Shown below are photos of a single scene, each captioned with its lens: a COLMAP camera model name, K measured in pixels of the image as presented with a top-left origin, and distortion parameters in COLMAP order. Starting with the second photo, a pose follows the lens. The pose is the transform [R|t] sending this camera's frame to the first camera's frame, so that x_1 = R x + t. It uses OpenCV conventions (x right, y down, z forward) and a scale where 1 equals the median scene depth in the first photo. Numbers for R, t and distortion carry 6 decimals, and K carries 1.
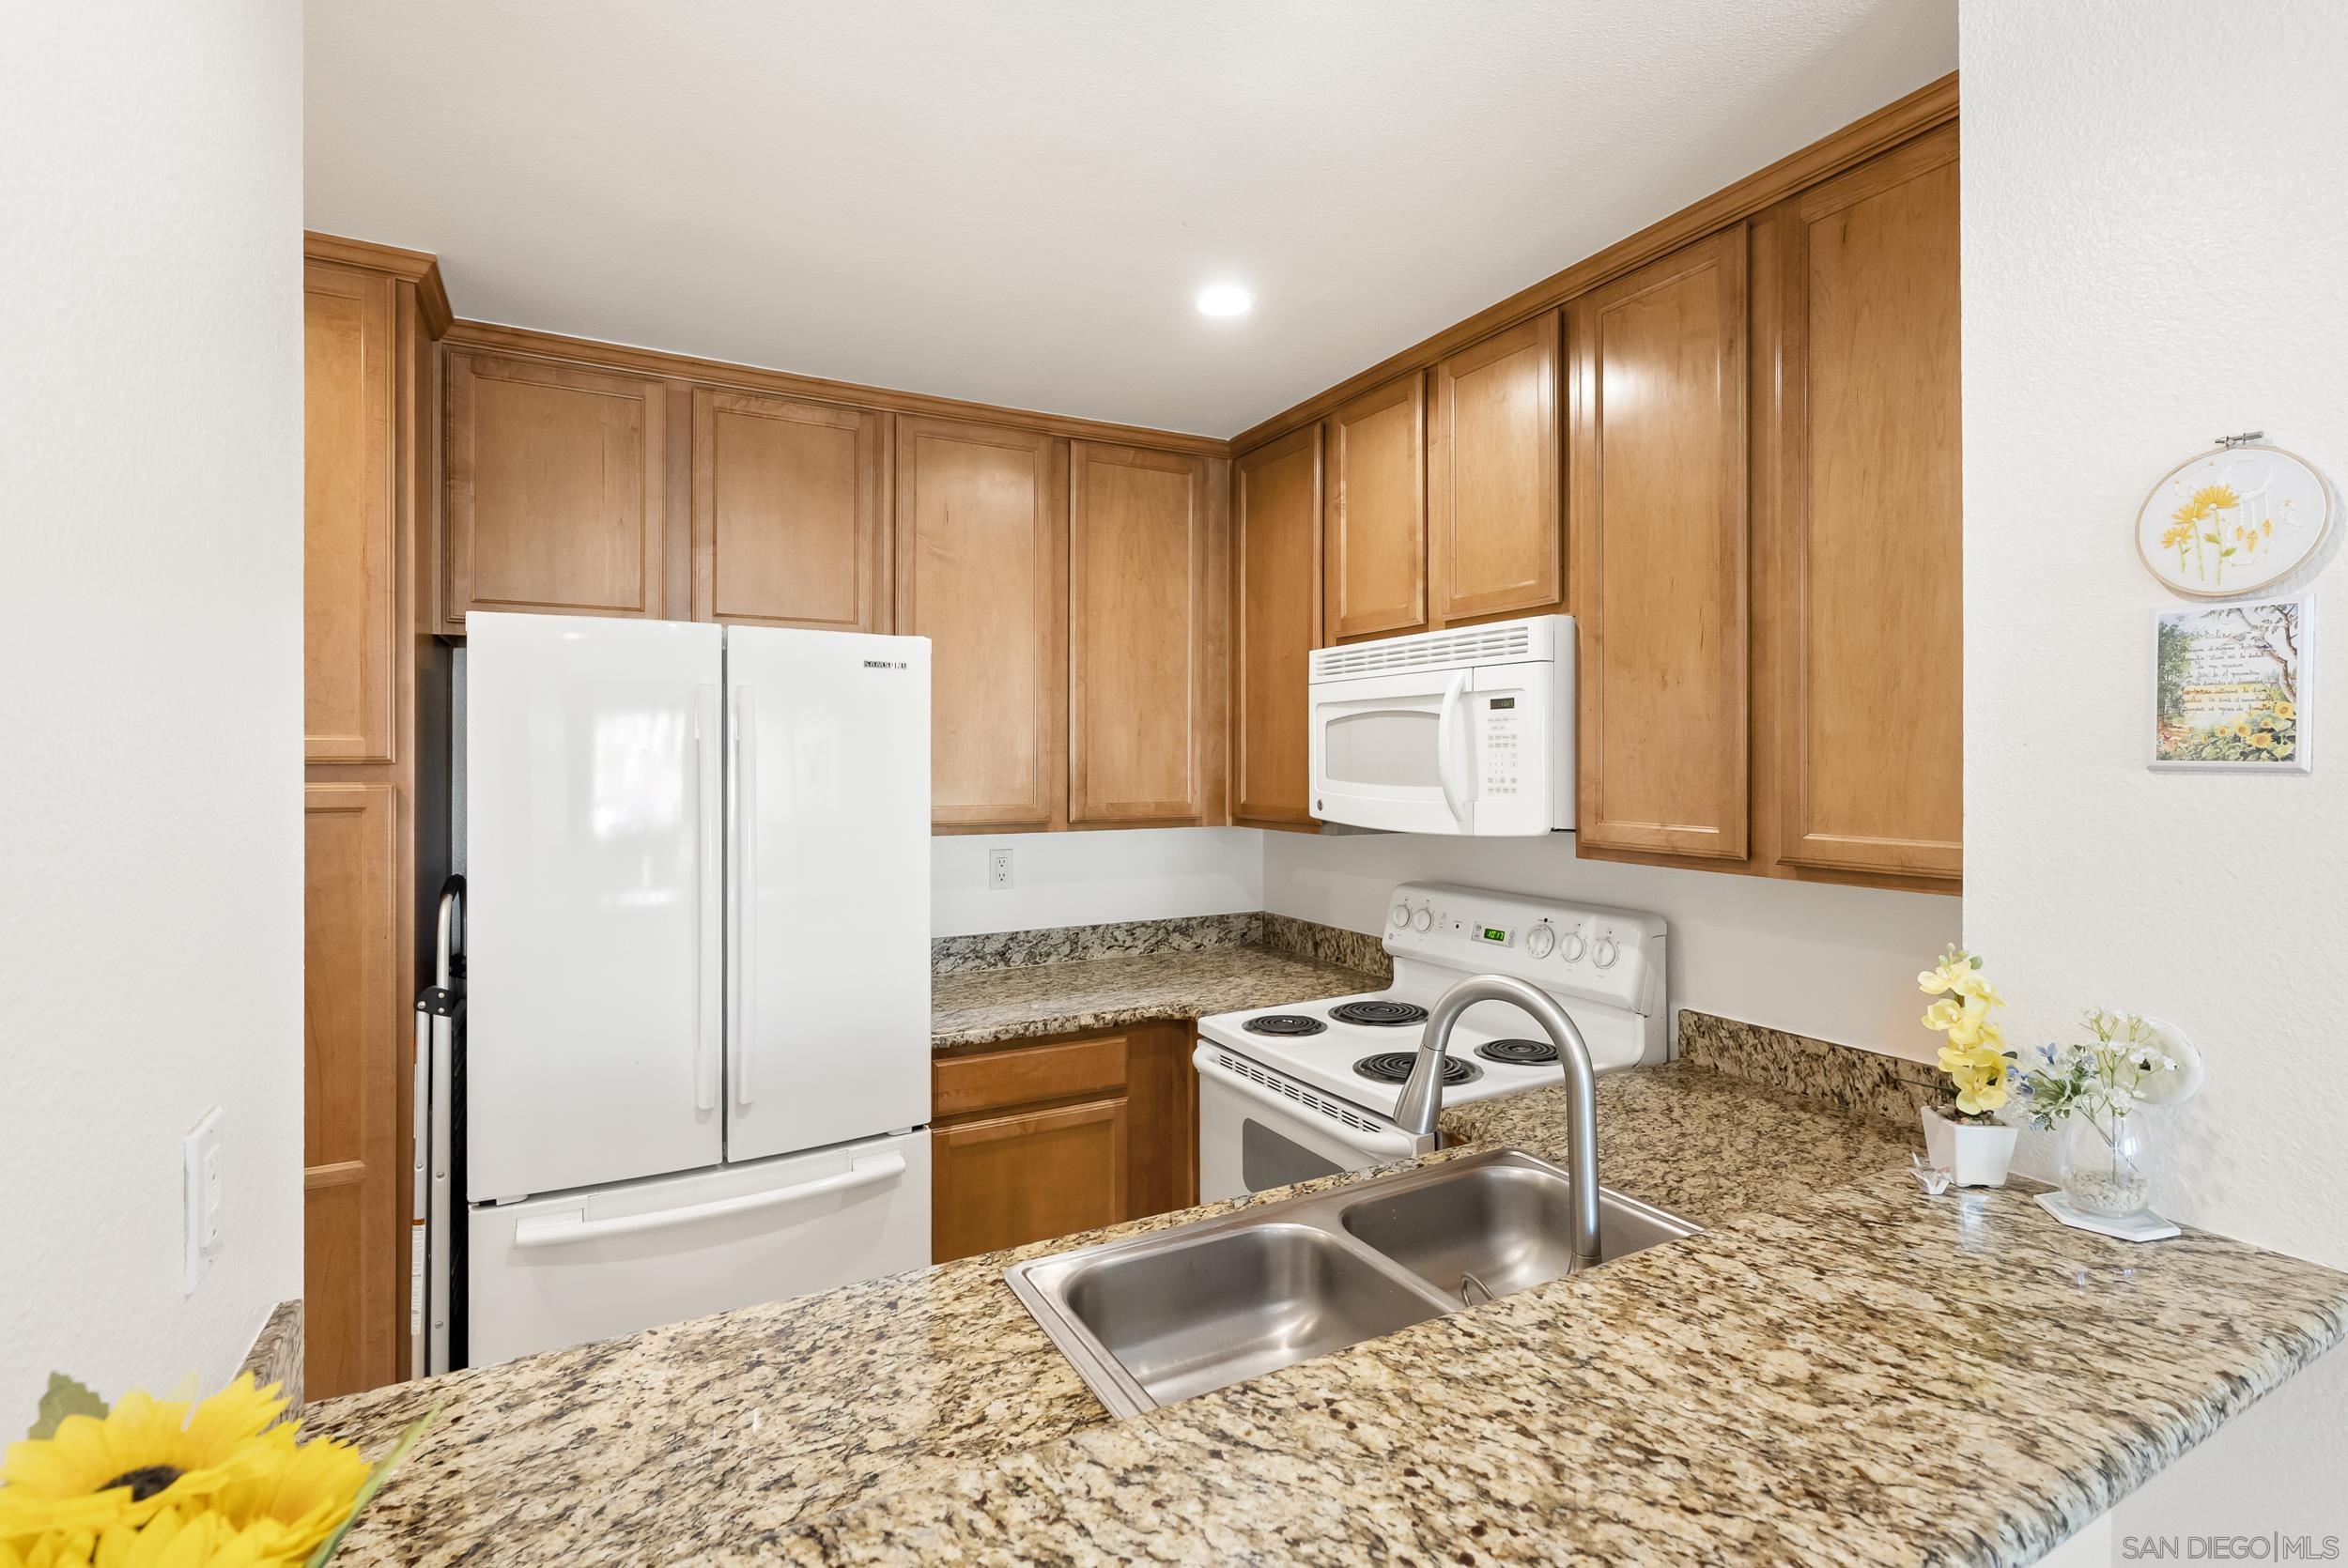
lens RADIAL K [[1065.0, 0, 1171.7], [0, 1065.0, 773.7], [0, 0, 1]] dist [-0.010856, 0.000271]
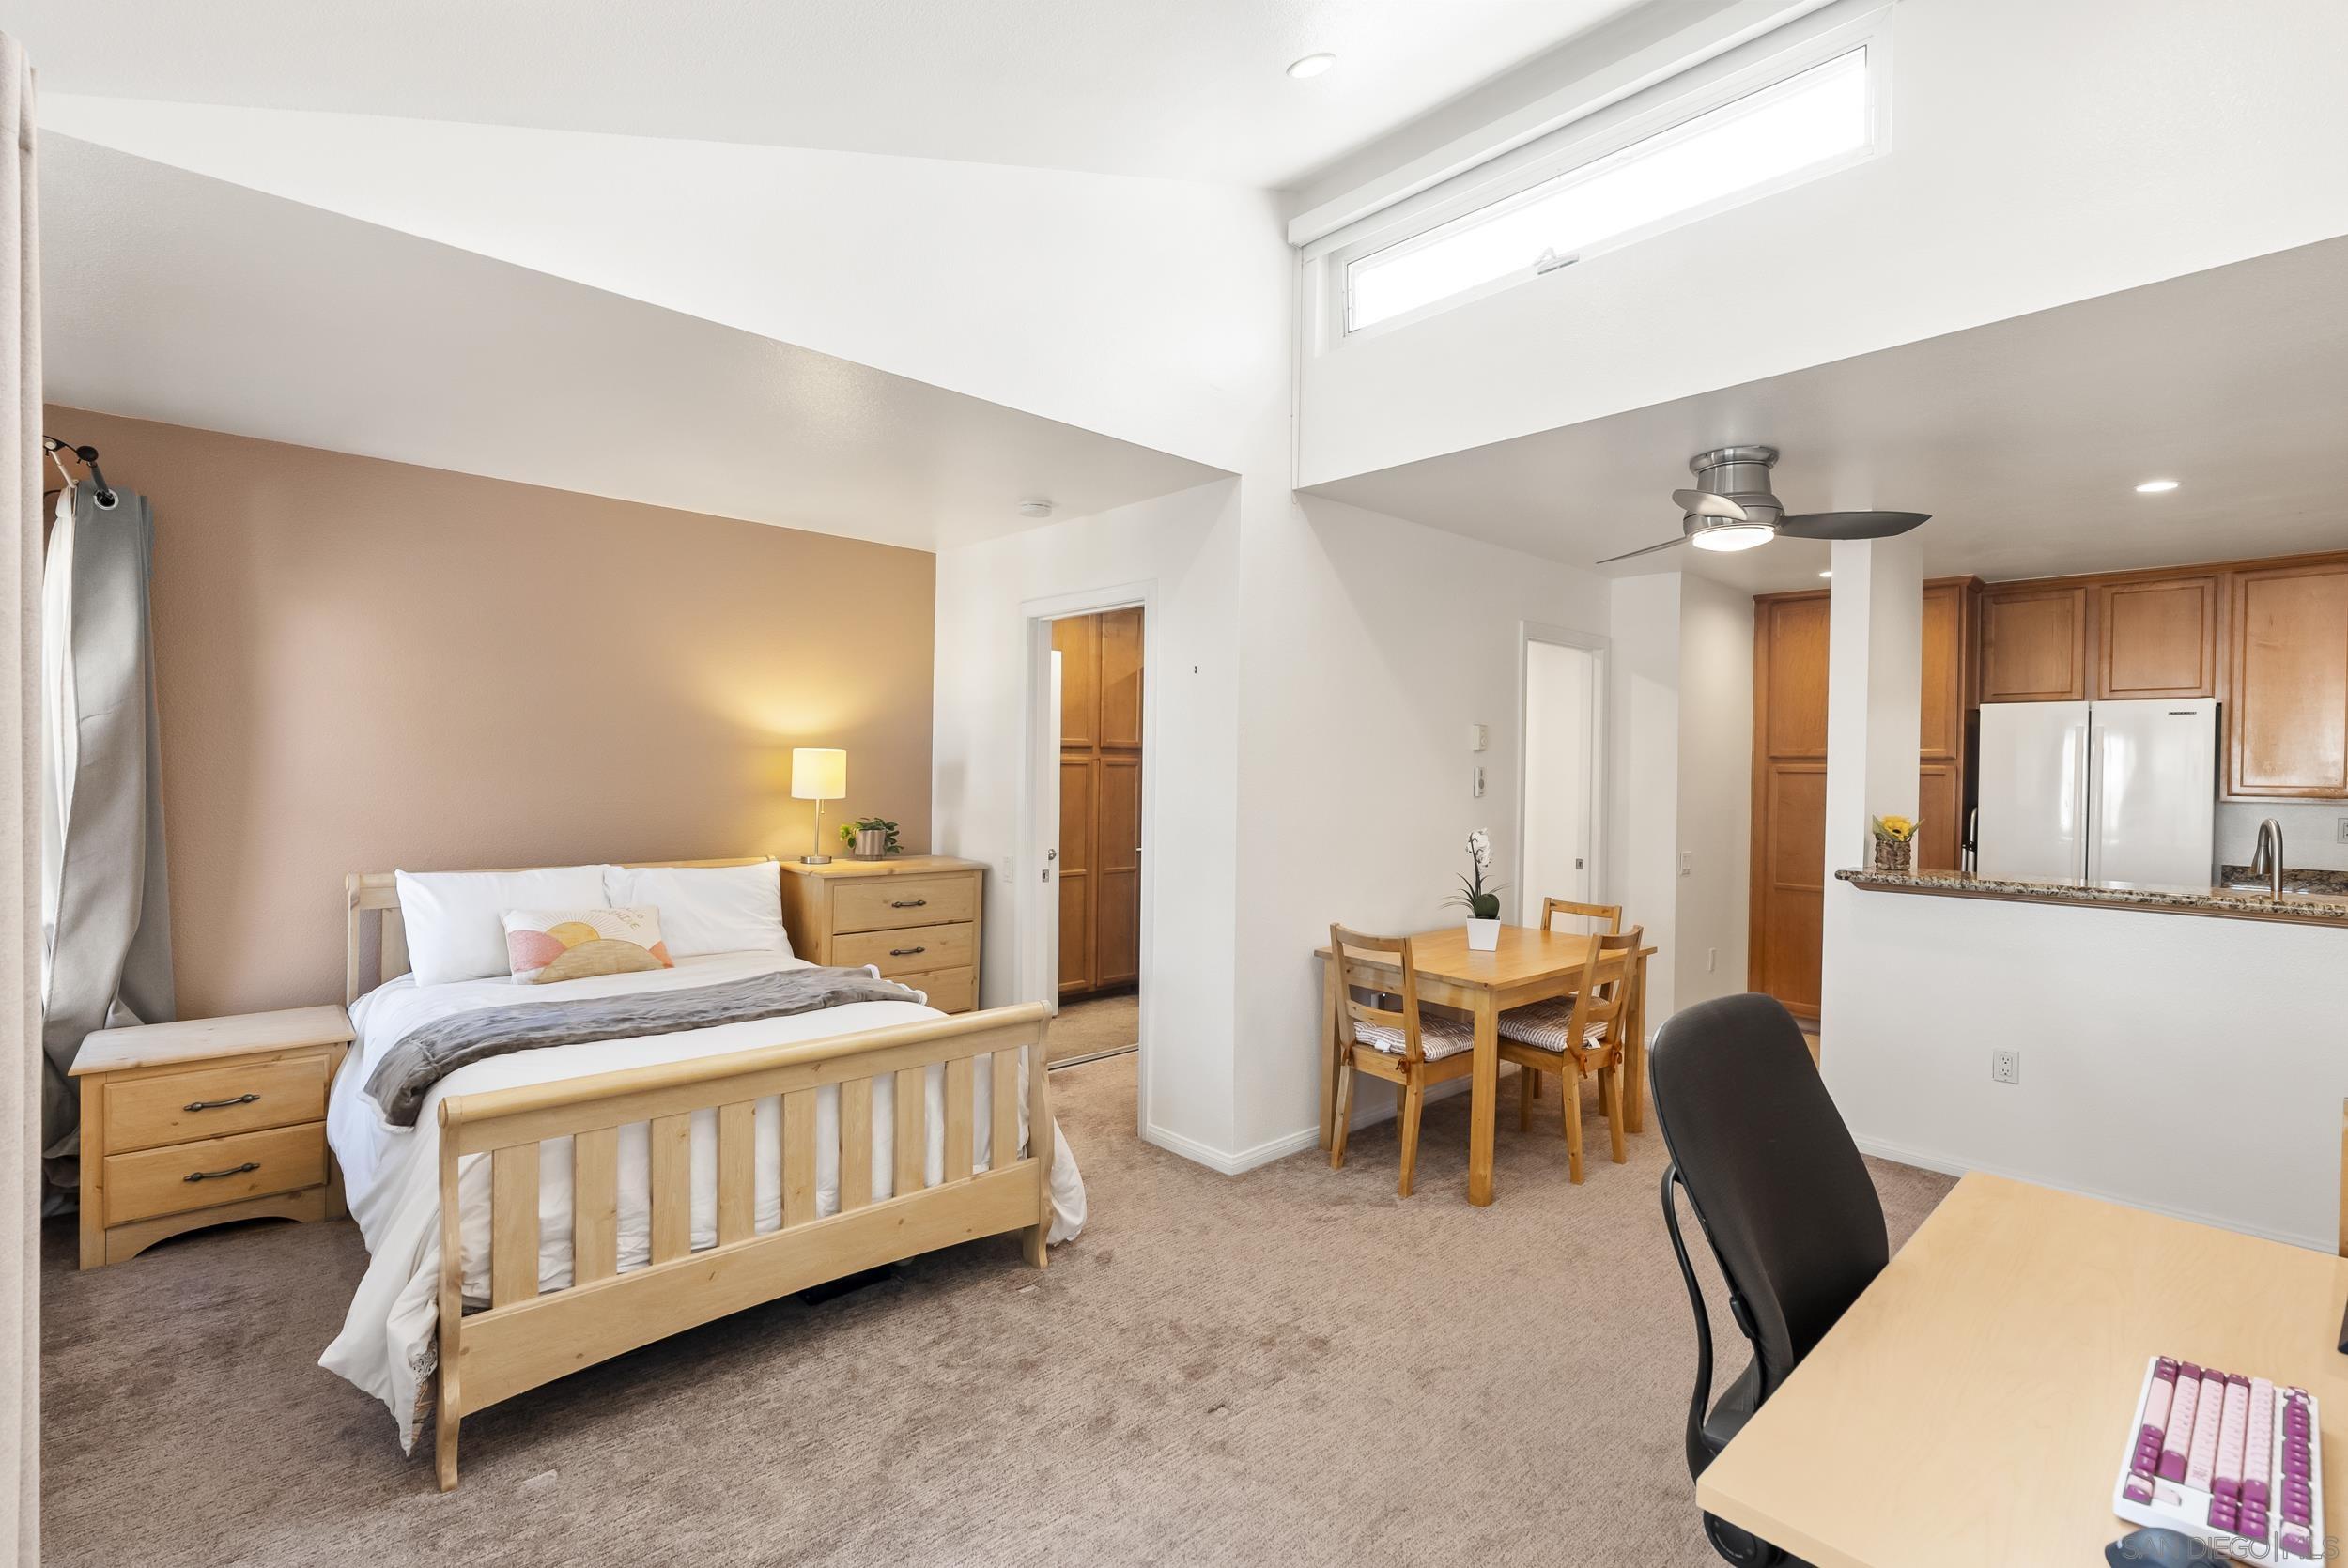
lens RADIAL K [[1065.0, 0, 1181.1], [0, 1065.0, 770.7], [0, 0, 1]] dist [-0.010856, 0.000271]
pose [[0.250605, 0.005675, -0.968073, 1.331095], [-0.028382, 0.999596, -0.001488, 0.076589], [0.967673, 0.027848, 0.250665, -1.530736]]
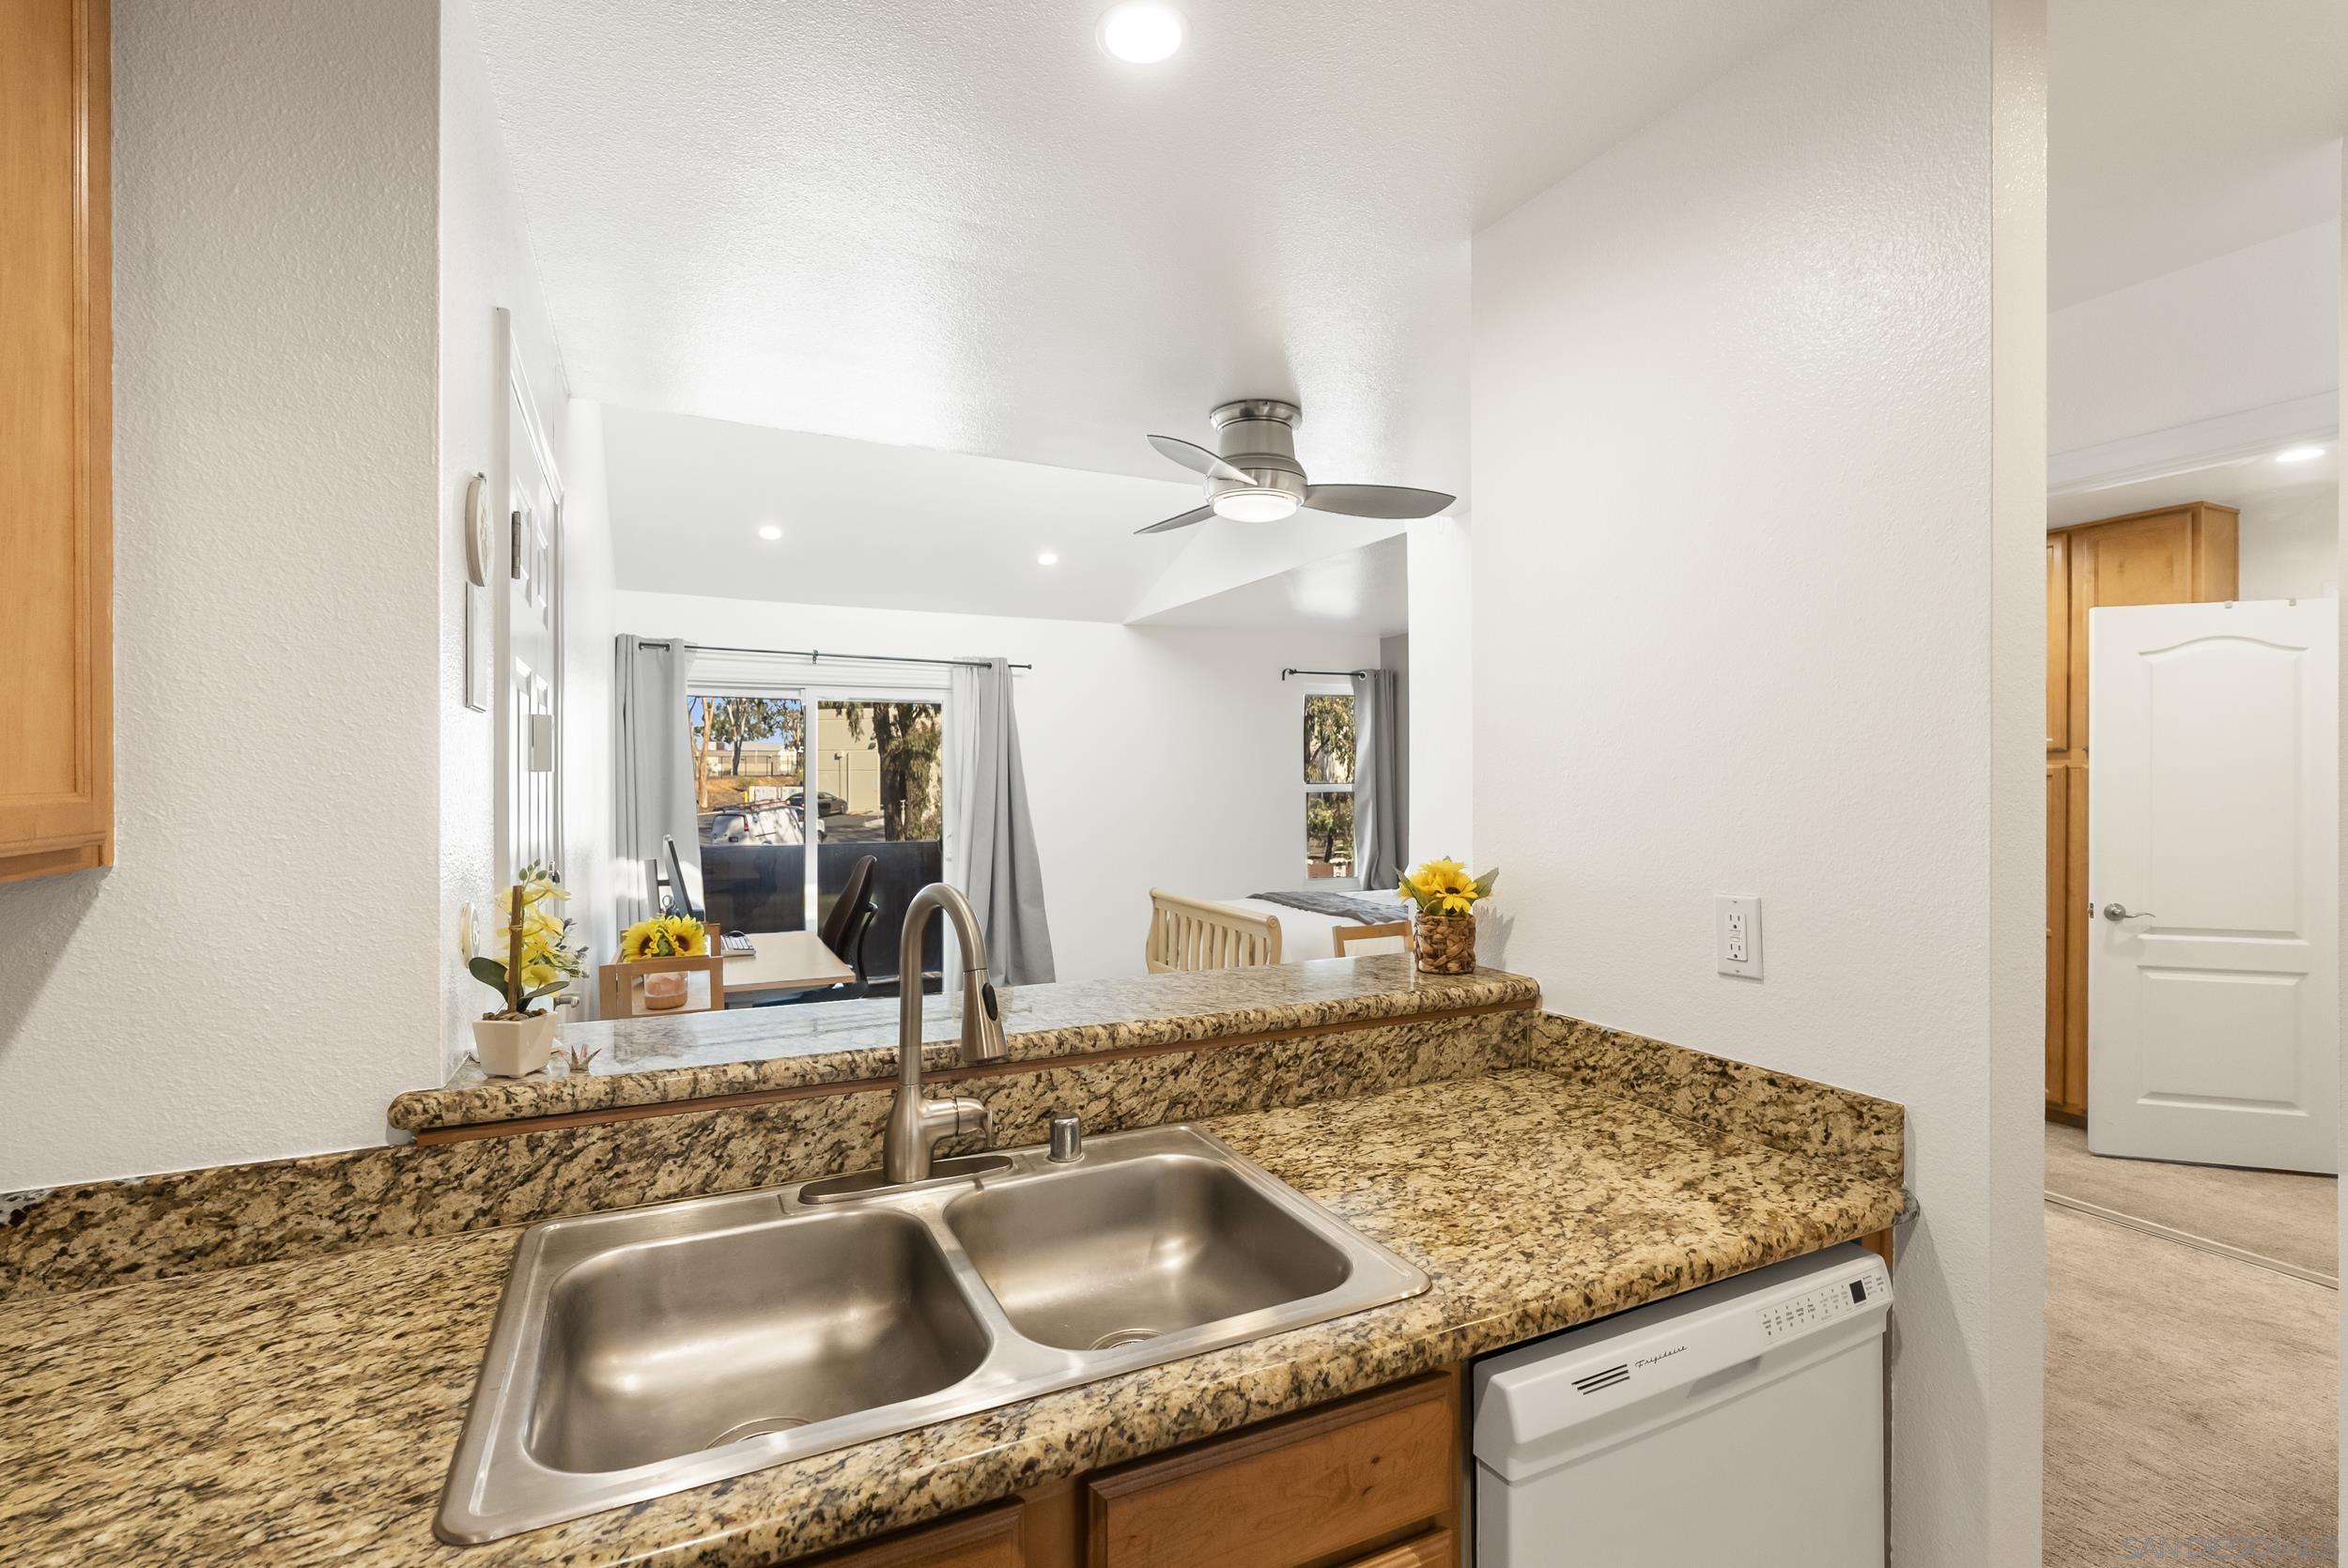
lens RADIAL K [[1065.0, 0, 1160.7], [0, 1065.0, 765.6], [0, 0, 1]] dist [-0.010856, 0.000271]
pose [[-0.998223, 0.001609, 0.059570, 0.005287], [0.001863, 0.999989, 0.004203, 0.030453], [-0.059562, 0.004307, -0.998215, 1.125466]]
